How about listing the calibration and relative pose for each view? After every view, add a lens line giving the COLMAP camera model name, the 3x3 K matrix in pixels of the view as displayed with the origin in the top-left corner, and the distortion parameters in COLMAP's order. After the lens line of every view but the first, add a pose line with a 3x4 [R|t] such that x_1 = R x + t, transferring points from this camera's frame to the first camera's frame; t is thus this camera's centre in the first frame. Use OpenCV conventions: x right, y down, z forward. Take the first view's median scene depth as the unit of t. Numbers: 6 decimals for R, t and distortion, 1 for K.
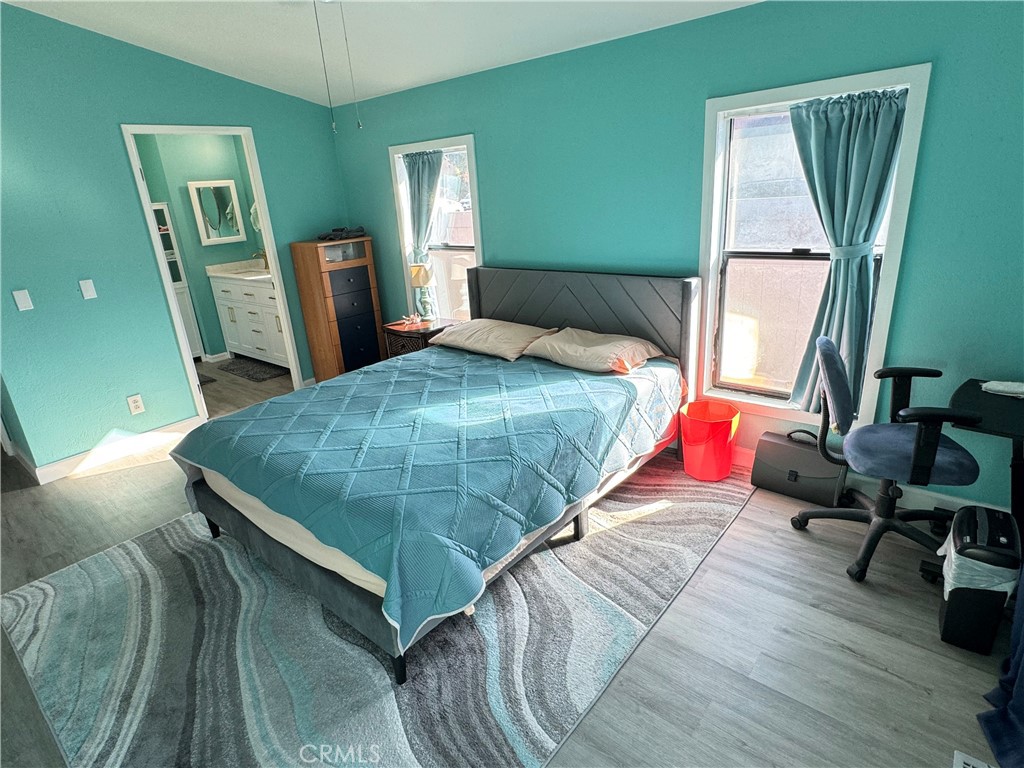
lens RADIAL K [[561.5, 0, 512.9], [0, 561.5, 378.1], [0, 0, 1]] dist [-0.004161, 0.000031]
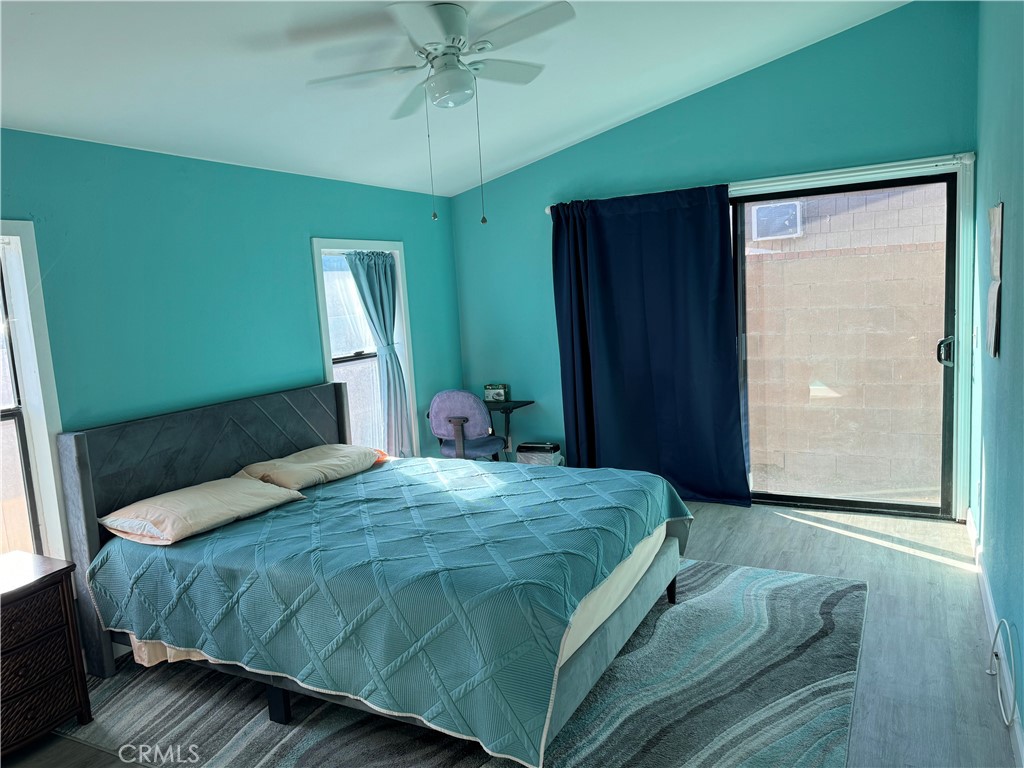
lens RADIAL K [[744.4, 0, 513.0], [0, 744.4, 386.5], [0, 0, 1]] dist [0.001532, -0.000308]
pose [[-0.206820, -0.038343, 0.977627, -1.418580], [0.390904, 0.912772, 0.118496, -0.239751], [-0.896894, 0.406666, -0.173791, 1.087447]]
